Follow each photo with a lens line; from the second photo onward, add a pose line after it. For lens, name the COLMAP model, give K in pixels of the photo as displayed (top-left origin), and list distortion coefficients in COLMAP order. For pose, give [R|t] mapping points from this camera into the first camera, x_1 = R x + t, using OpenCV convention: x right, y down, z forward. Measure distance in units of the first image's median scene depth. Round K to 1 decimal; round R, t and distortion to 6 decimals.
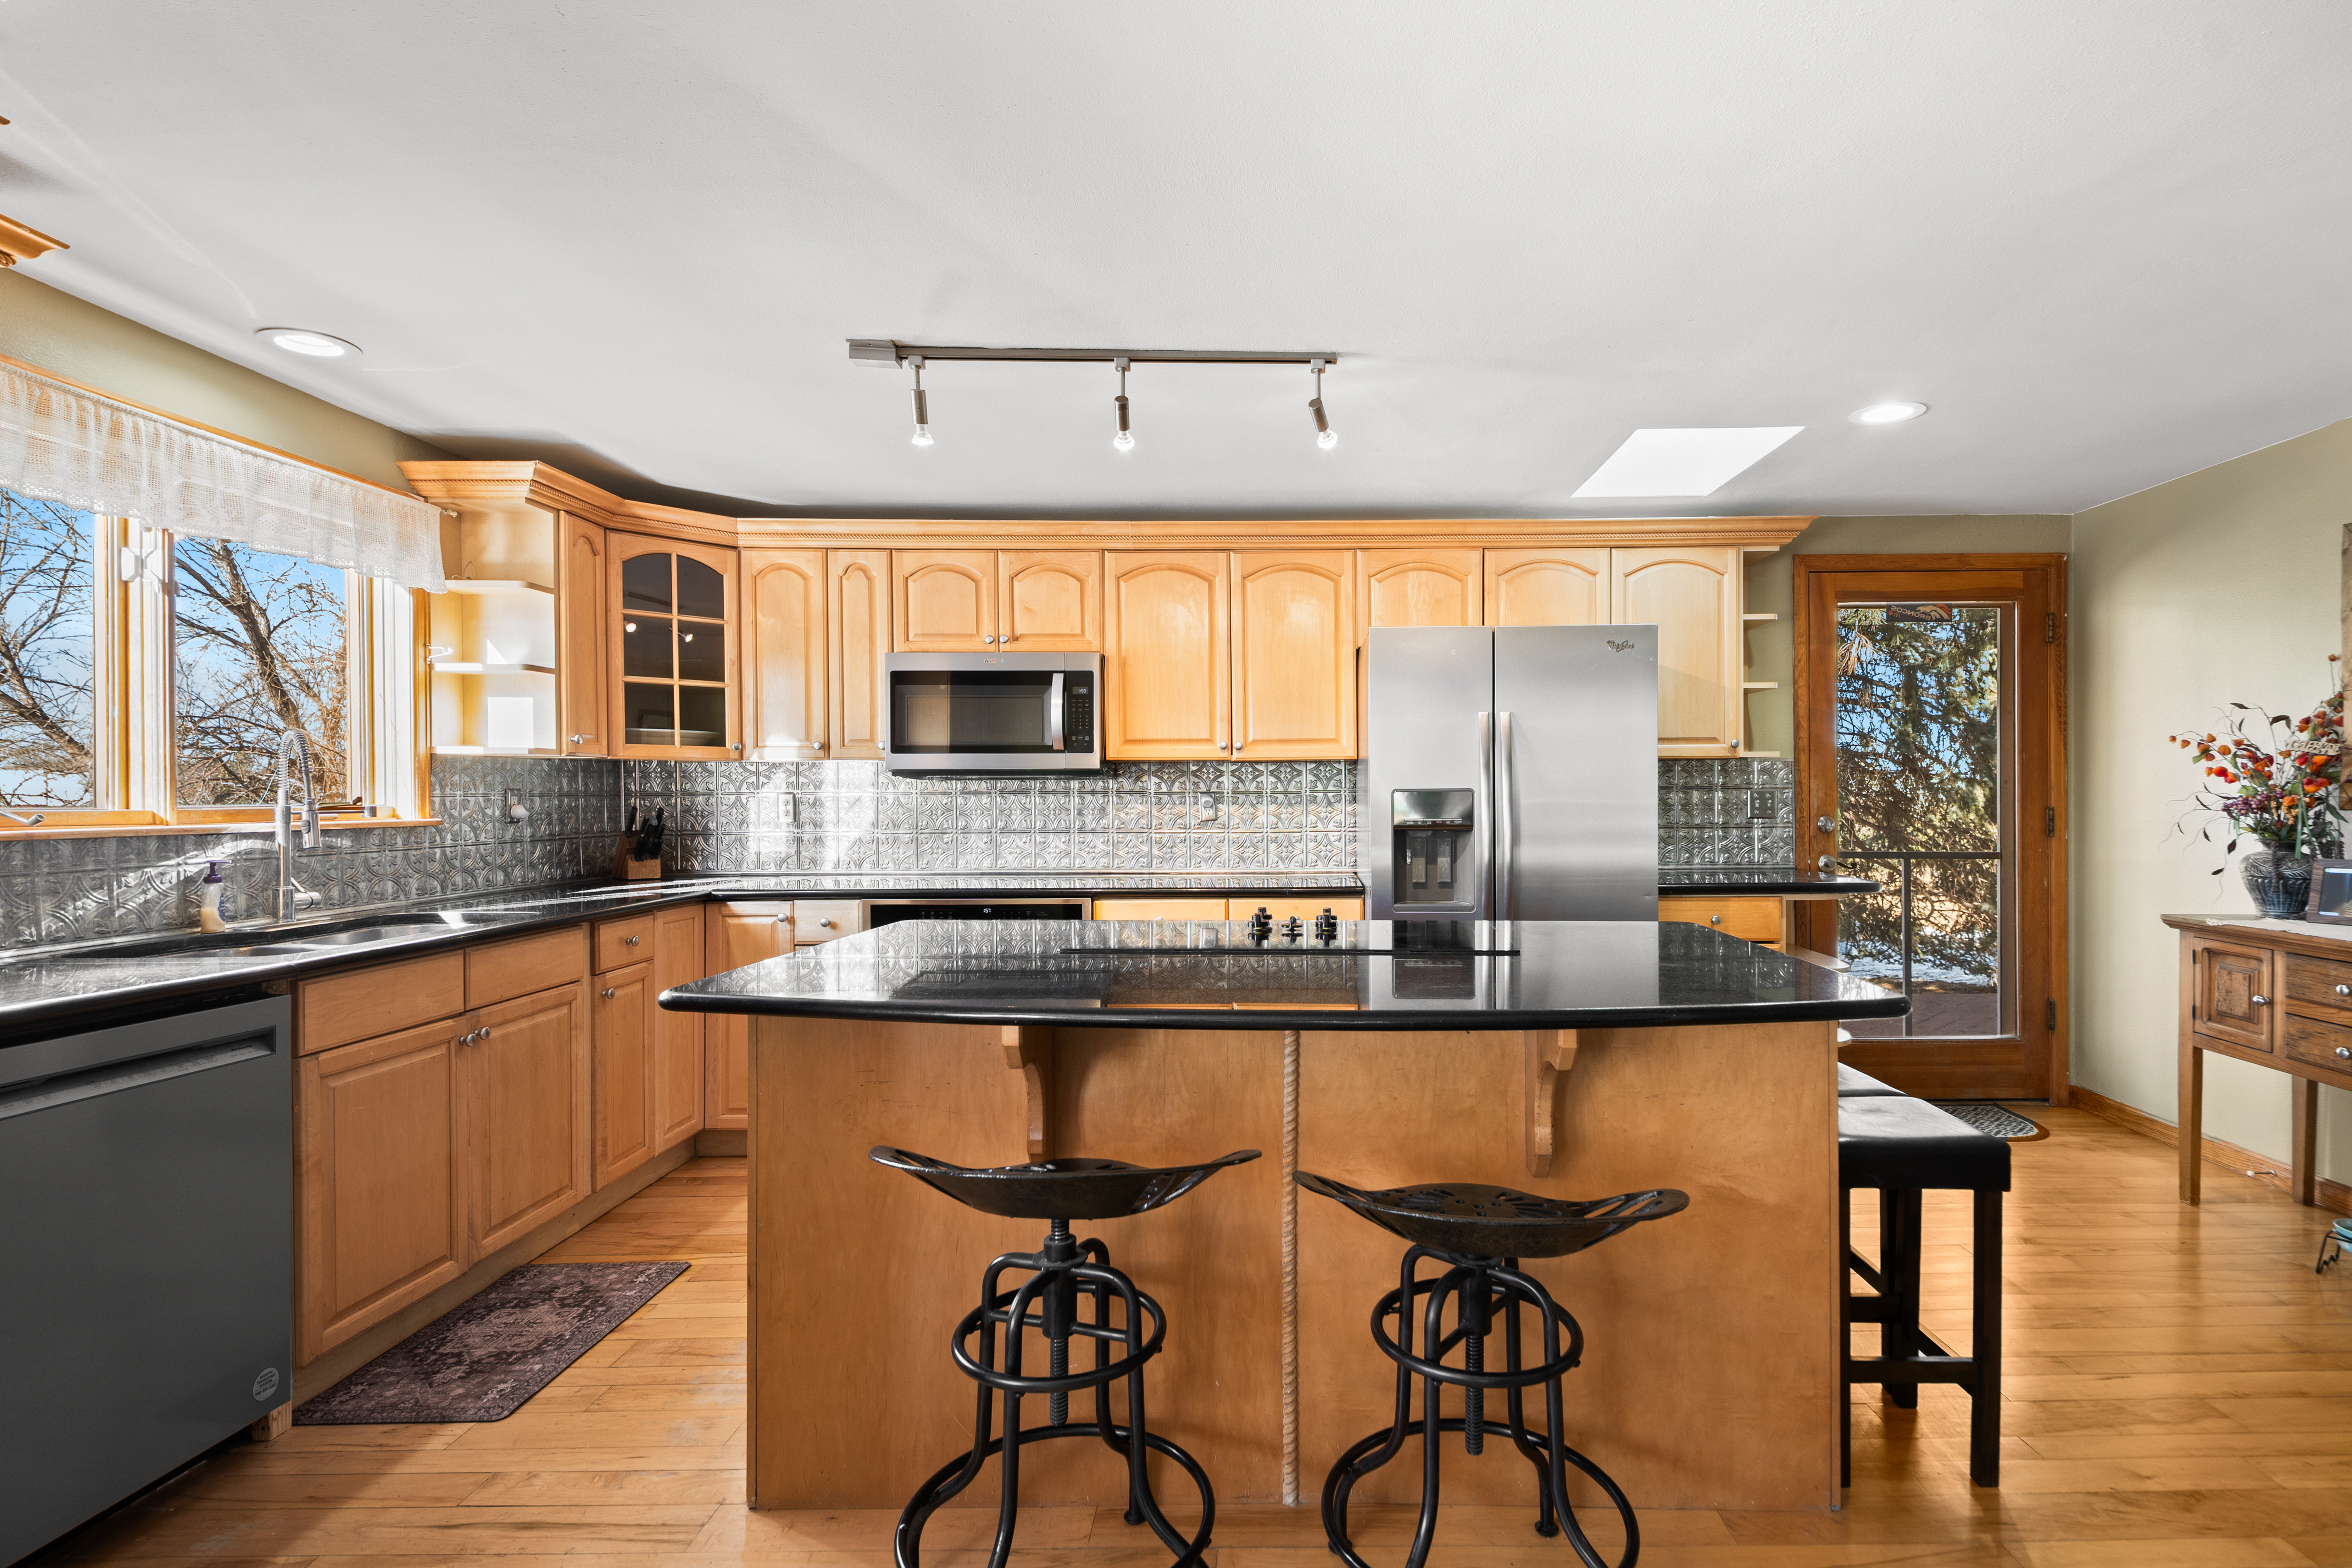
lens RADIAL K [[1189.4, 0, 1305.7], [0, 1189.4, 798.5], [0, 0, 1]] dist [0.071453, -0.000232]
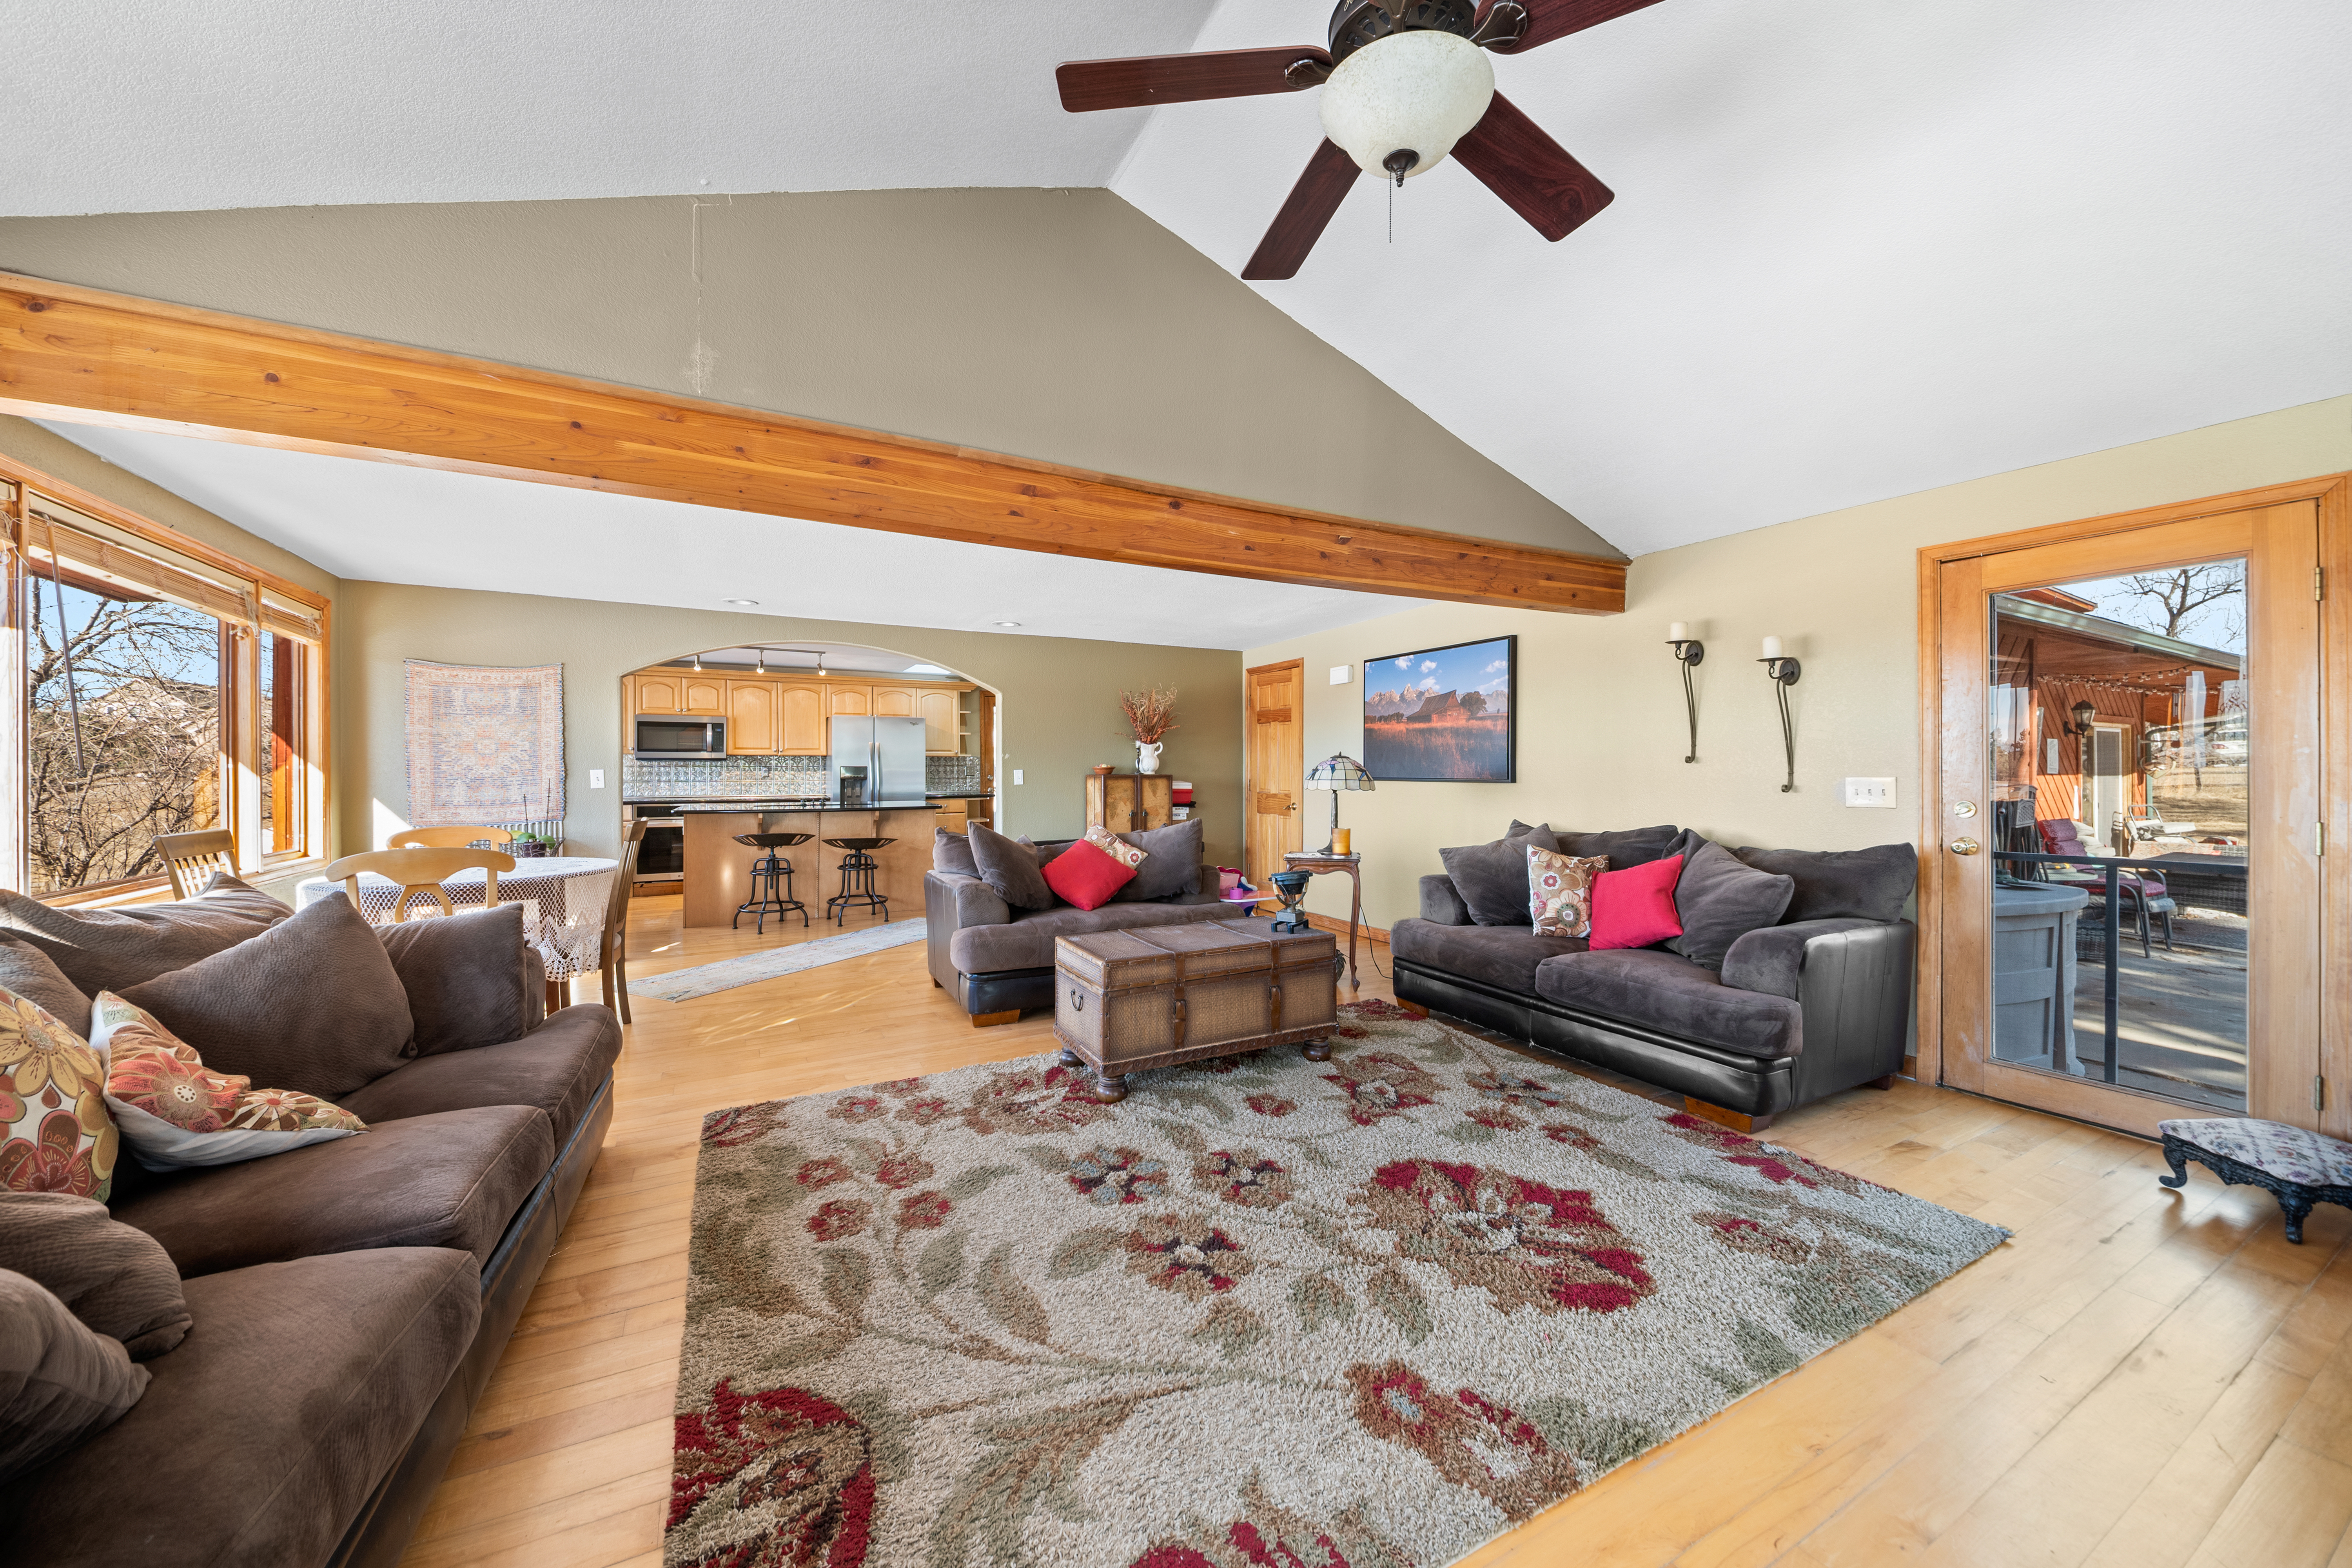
lens RADIAL K [[856.5, 0, 1175.2], [0, 856.5, 756.3], [0, 0, 1]] dist [0.006485, -0.001920]
pose [[0.897727, 0.006045, 0.440511, -0.115263], [0.000224, 0.999899, -0.014177, -0.001634], [-0.440553, 0.012826, 0.897635, -1.253503]]
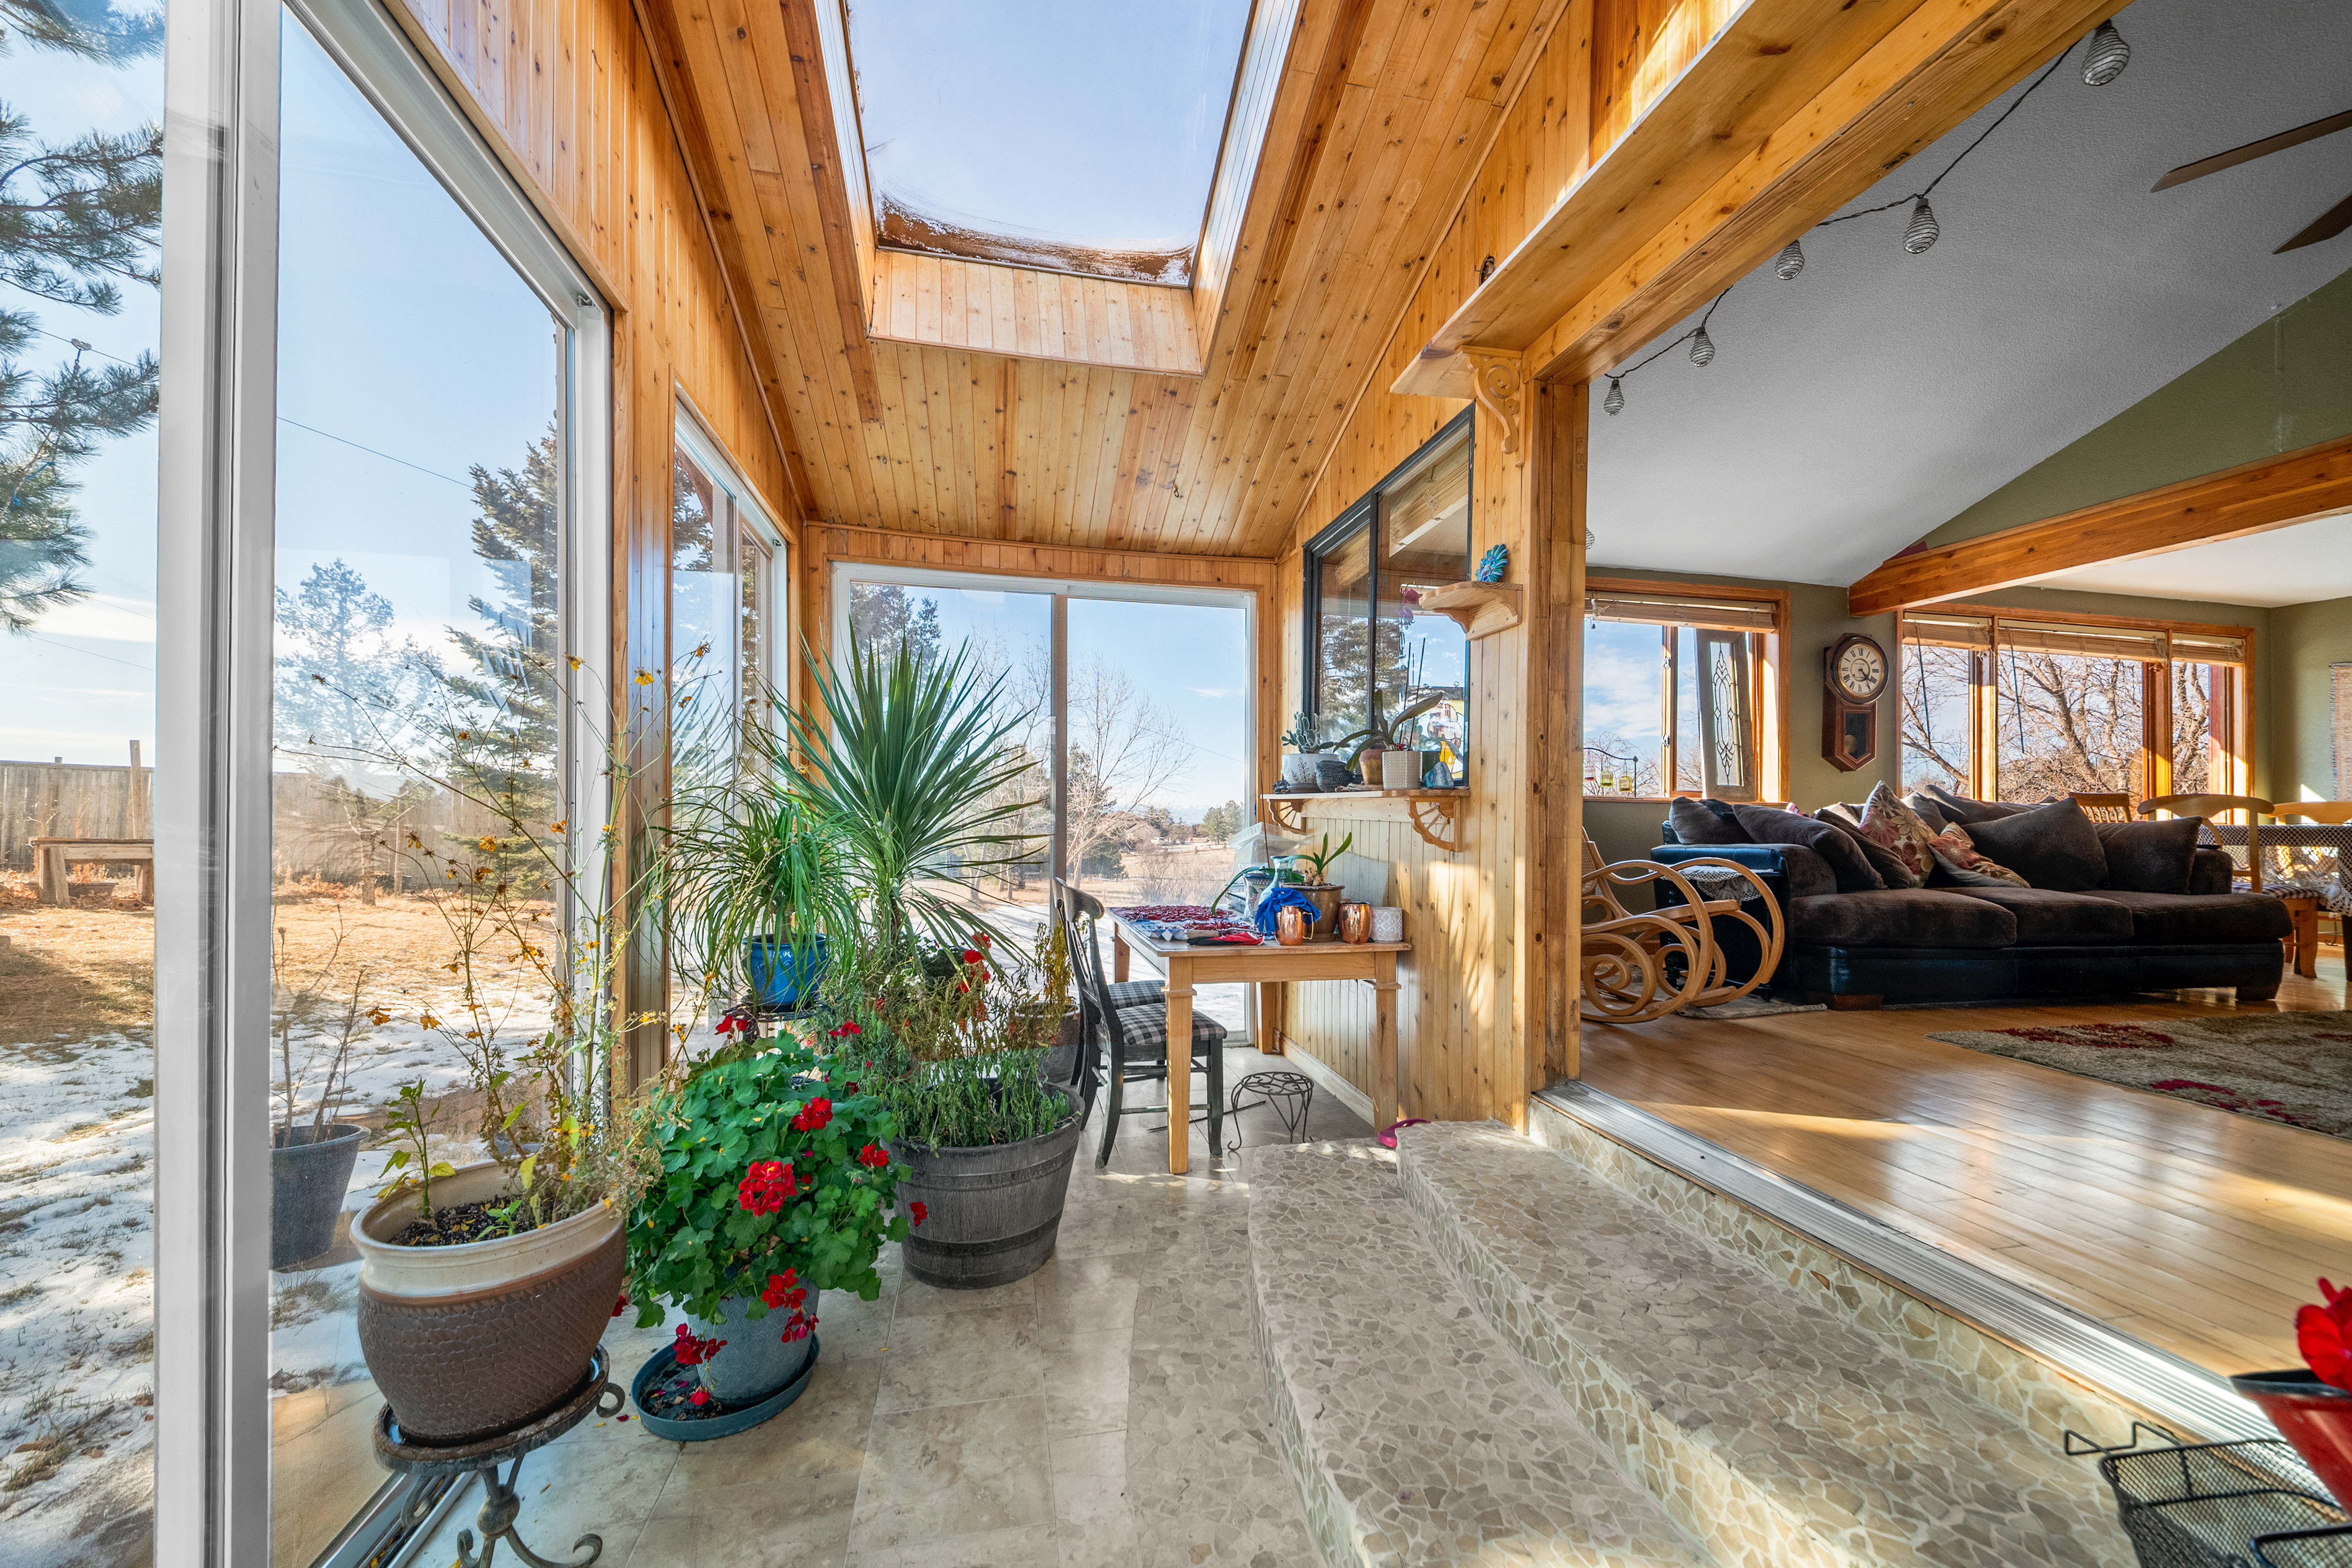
lens RADIAL K [[856.5, 0, 1198.0], [0, 856.5, 807.1], [0, 0, 1]] dist [0.006485, -0.001920]
pose [[0.196934, -0.003364, -0.980411, 0.426792], [-0.005958, 0.999972, -0.004628, 0.090481], [0.980399, 0.006752, 0.196908, -1.745422]]
